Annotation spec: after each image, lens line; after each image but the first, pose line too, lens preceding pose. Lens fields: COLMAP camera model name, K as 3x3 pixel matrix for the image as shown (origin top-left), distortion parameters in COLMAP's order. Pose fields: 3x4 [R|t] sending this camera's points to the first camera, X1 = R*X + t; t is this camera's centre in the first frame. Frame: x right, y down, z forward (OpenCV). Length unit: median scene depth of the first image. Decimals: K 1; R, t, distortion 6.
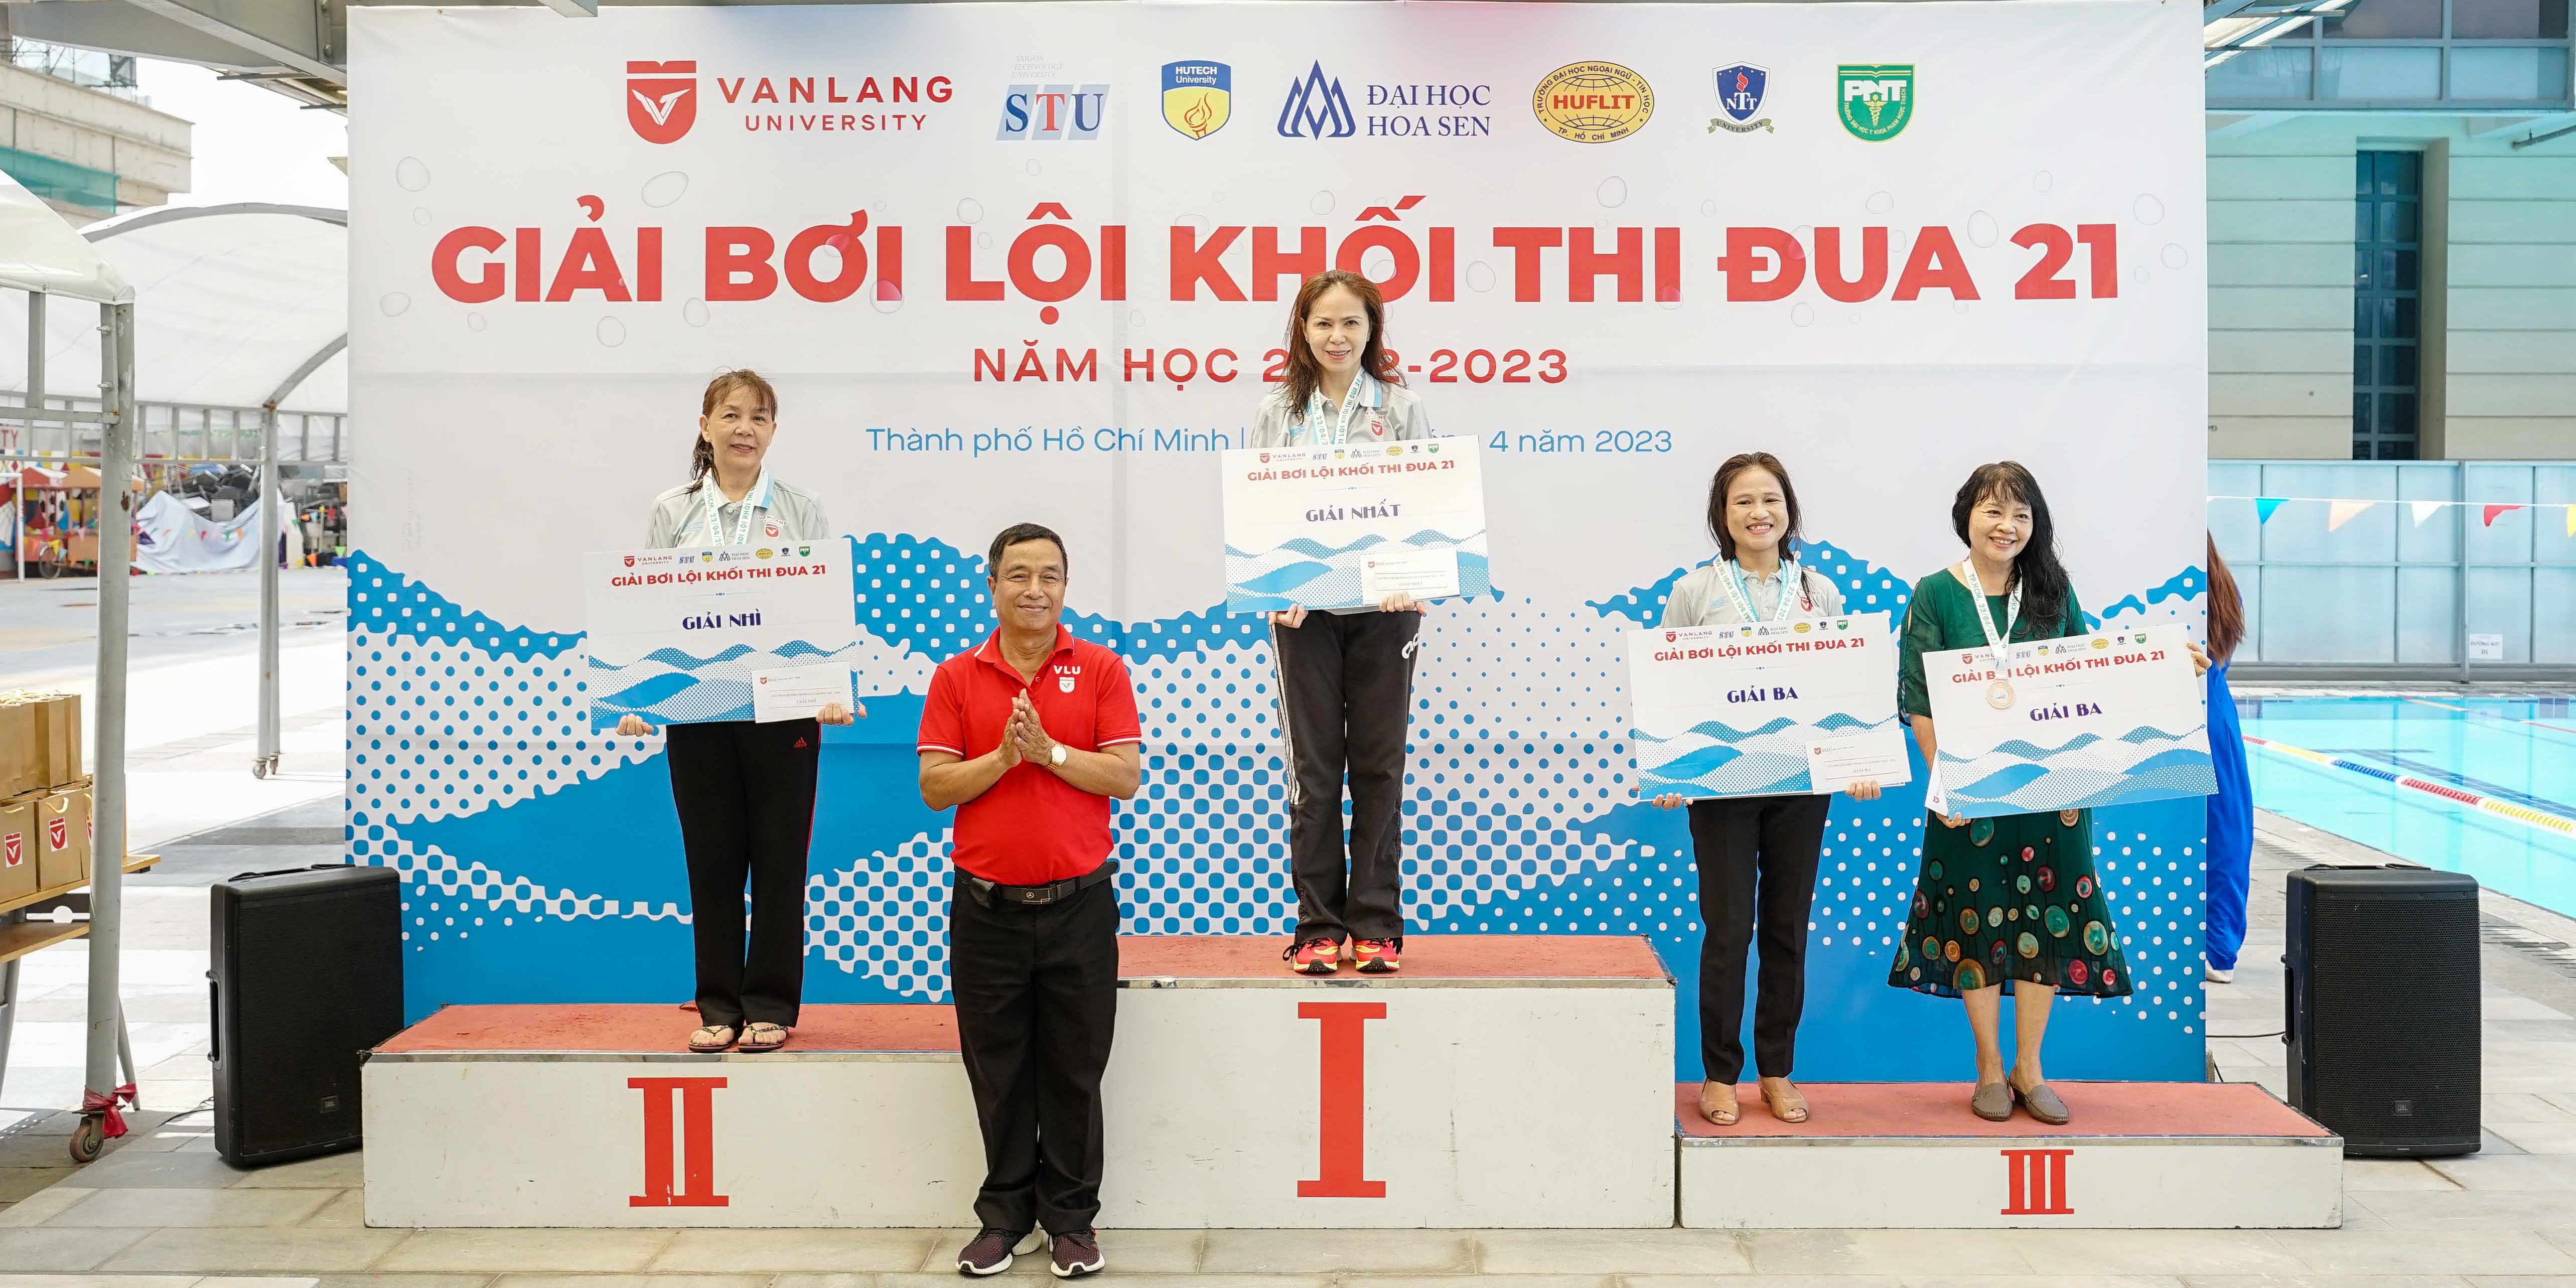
lens RADIAL K [[2380.3, 0, 1327.4], [0, 2380.3, 531.7], [0, 0, 1]] dist [0.008106, 0.000000]
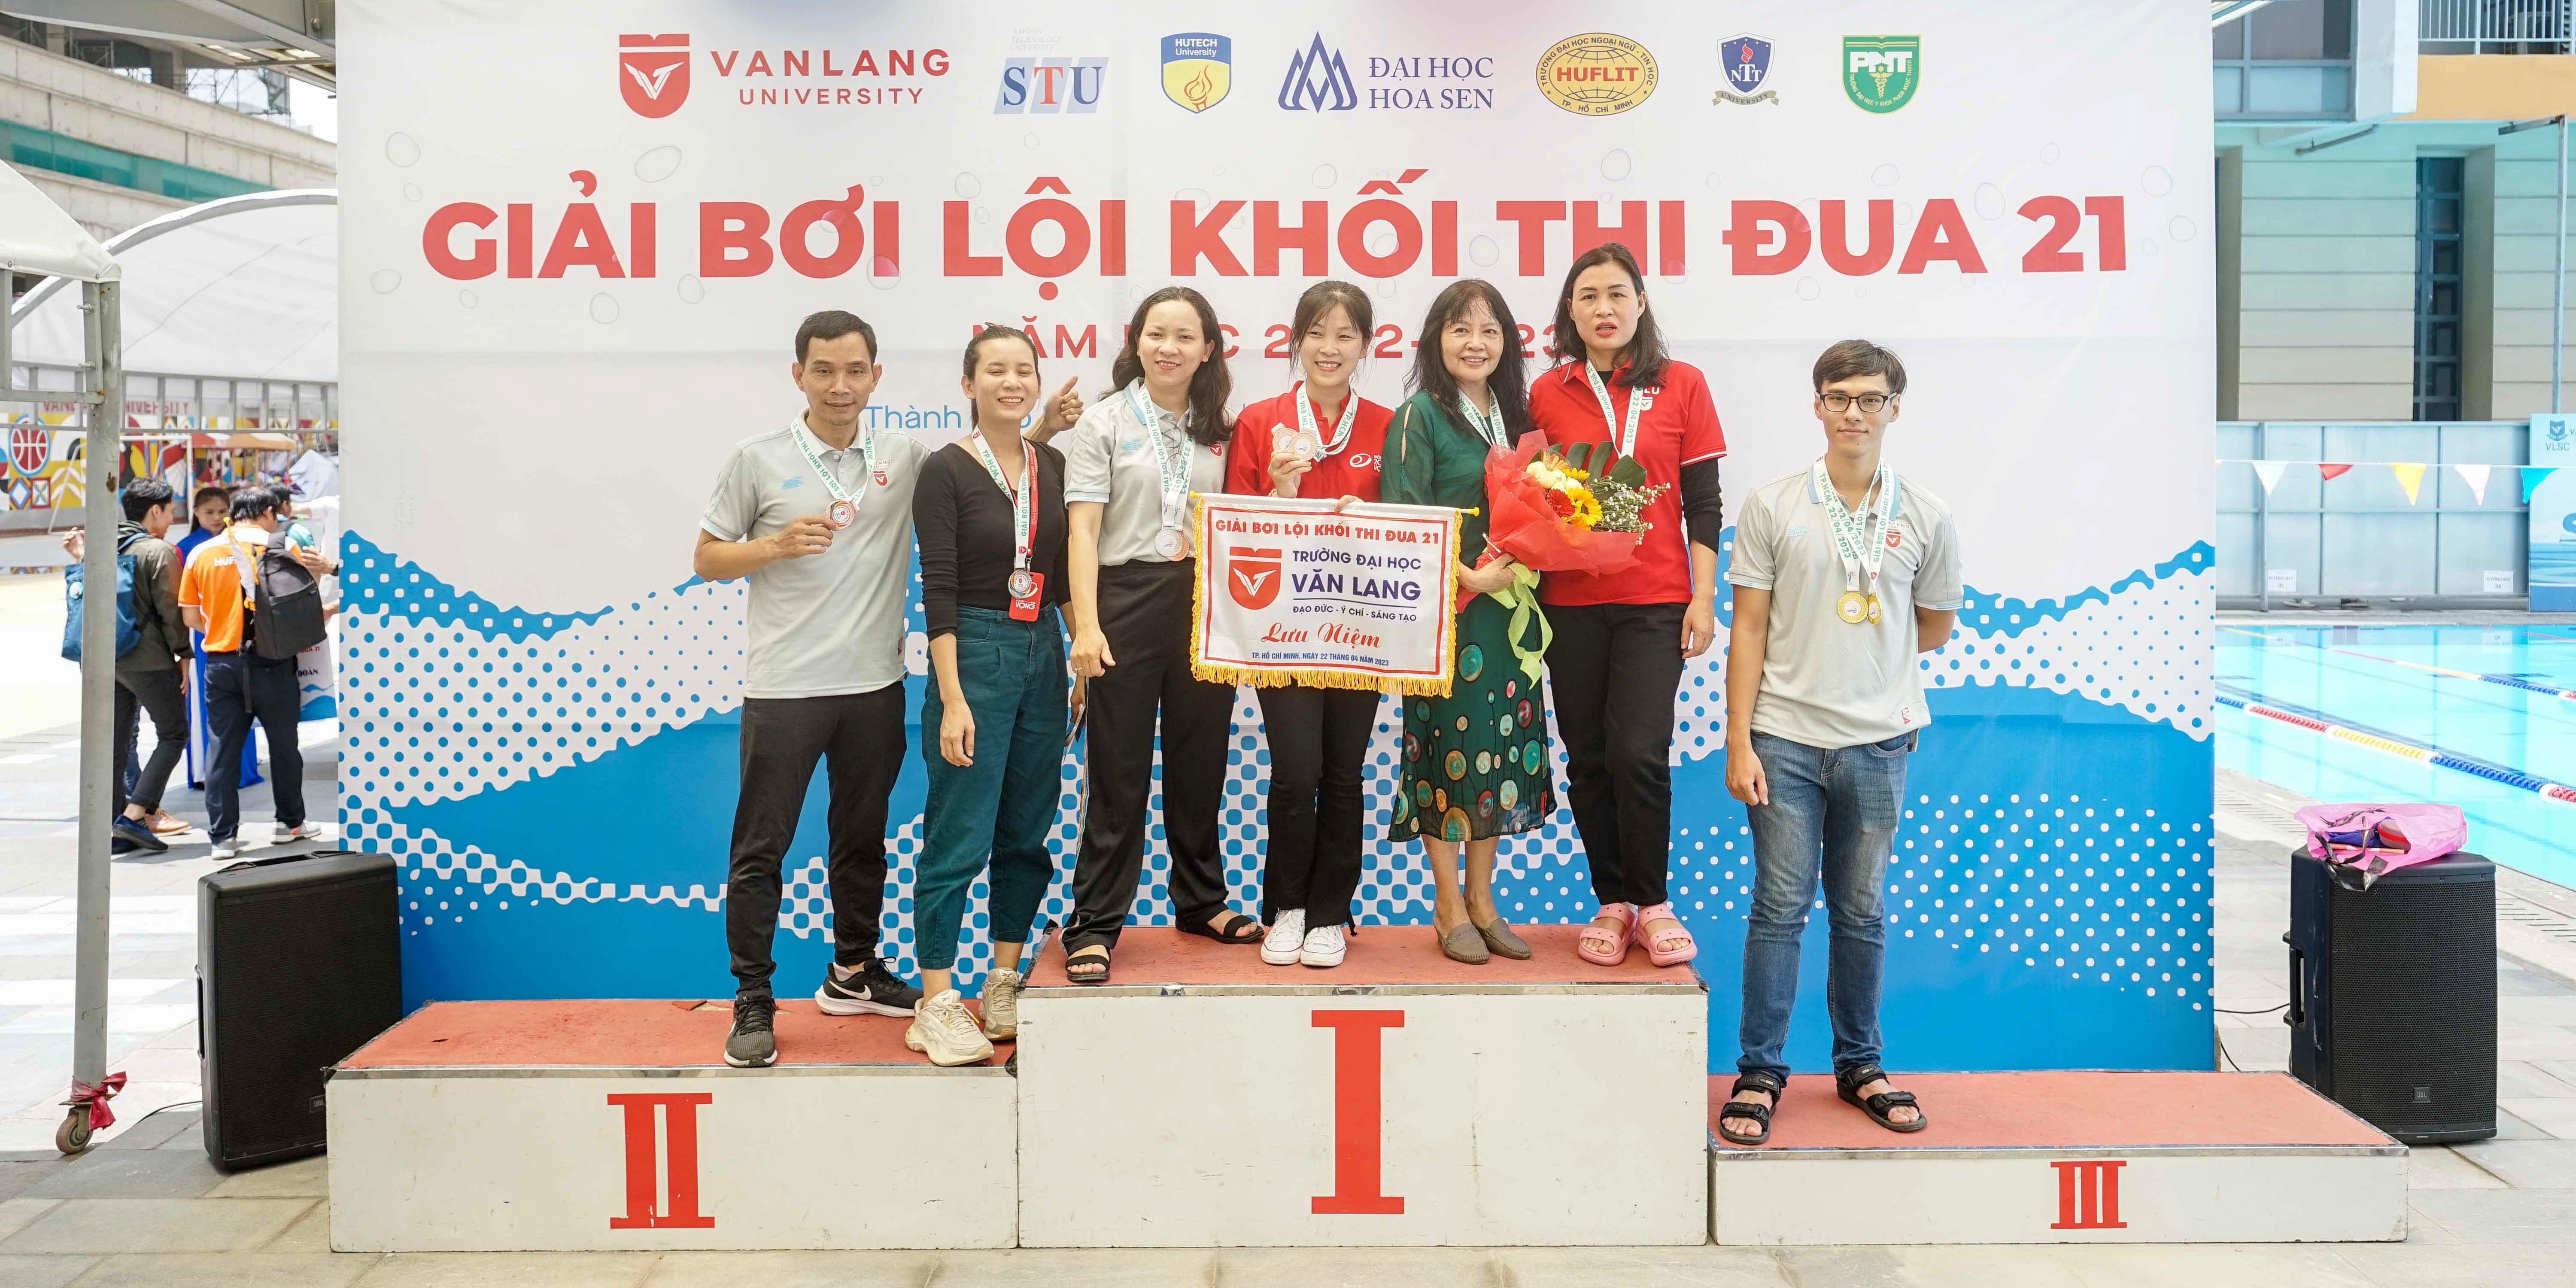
lens RADIAL K [[1922.5, 0, 1289.6], [0, 1922.5, 491.5], [0, 0, 1]] dist [-0.001111, 0.008084]
pose [[0.999963, -0.003372, 0.007860, -0.023110], [0.003315, 0.999968, 0.007344, -0.013178], [-0.007884, -0.007318, 0.999942, 0.200339]]
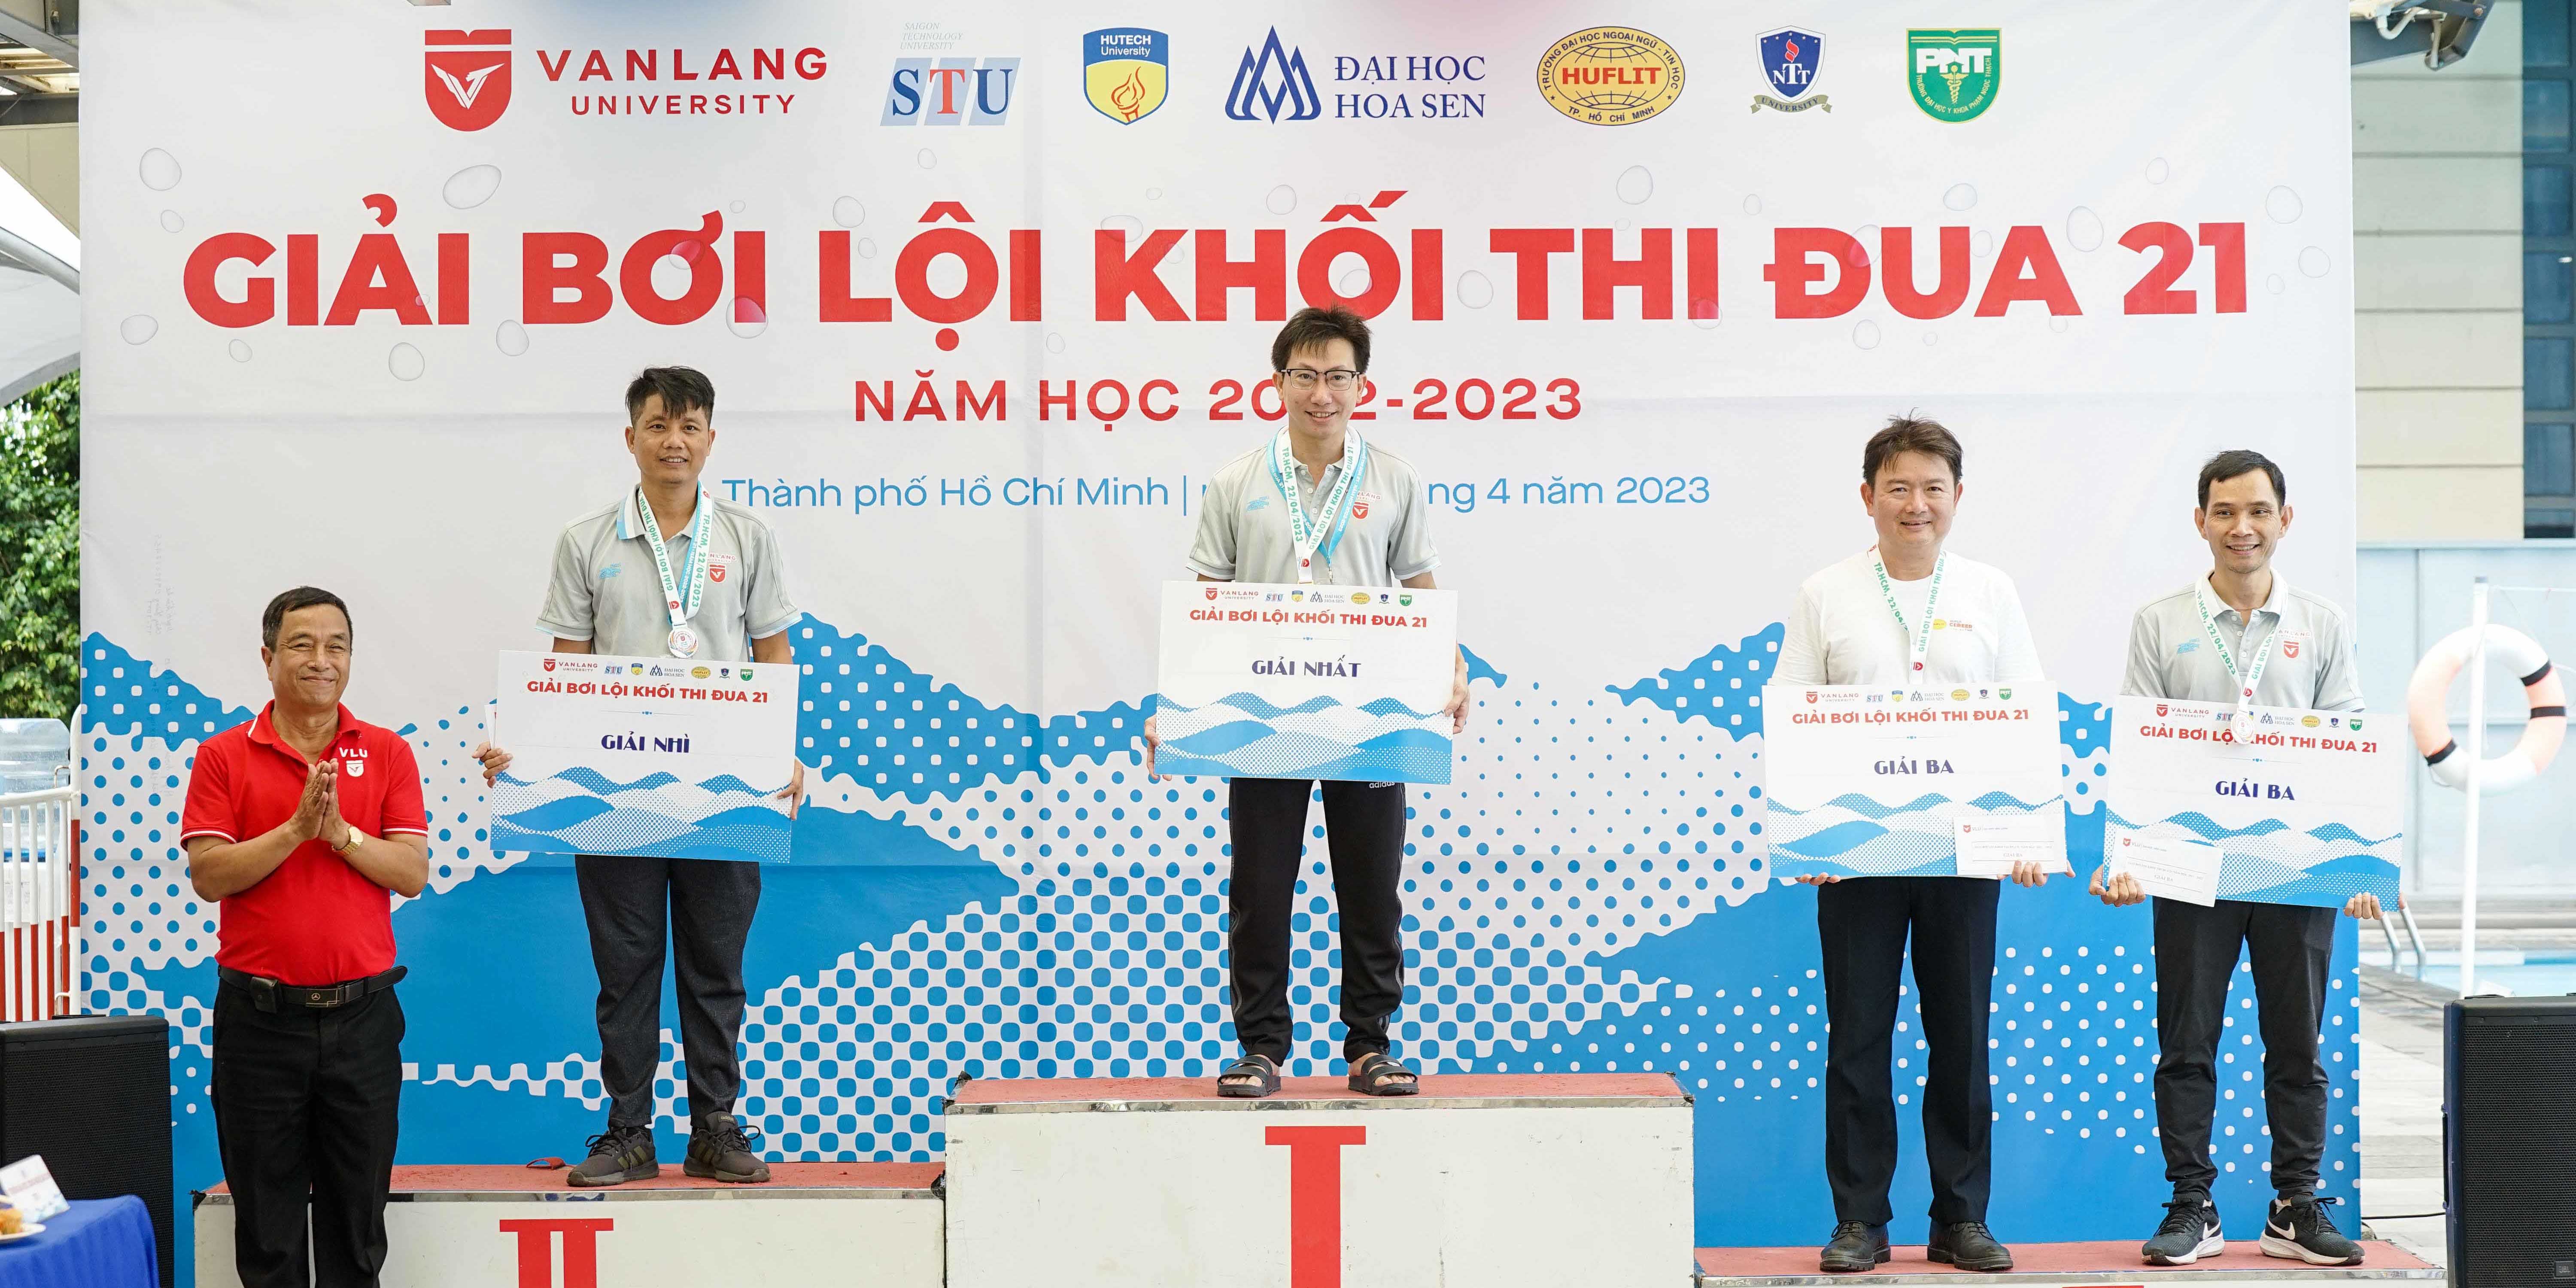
lens RADIAL K [[5265.3, 0, 1358.6], [0, 5265.3, 680.3], [0, 0, 1]] dist [0.007147, 0.000000]
pose [[0.999659, -0.006488, 0.025295, -0.022207], [0.006766, 0.999918, -0.010892, 0.046419], [-0.025223, 0.011059, 0.999621, -0.805583]]
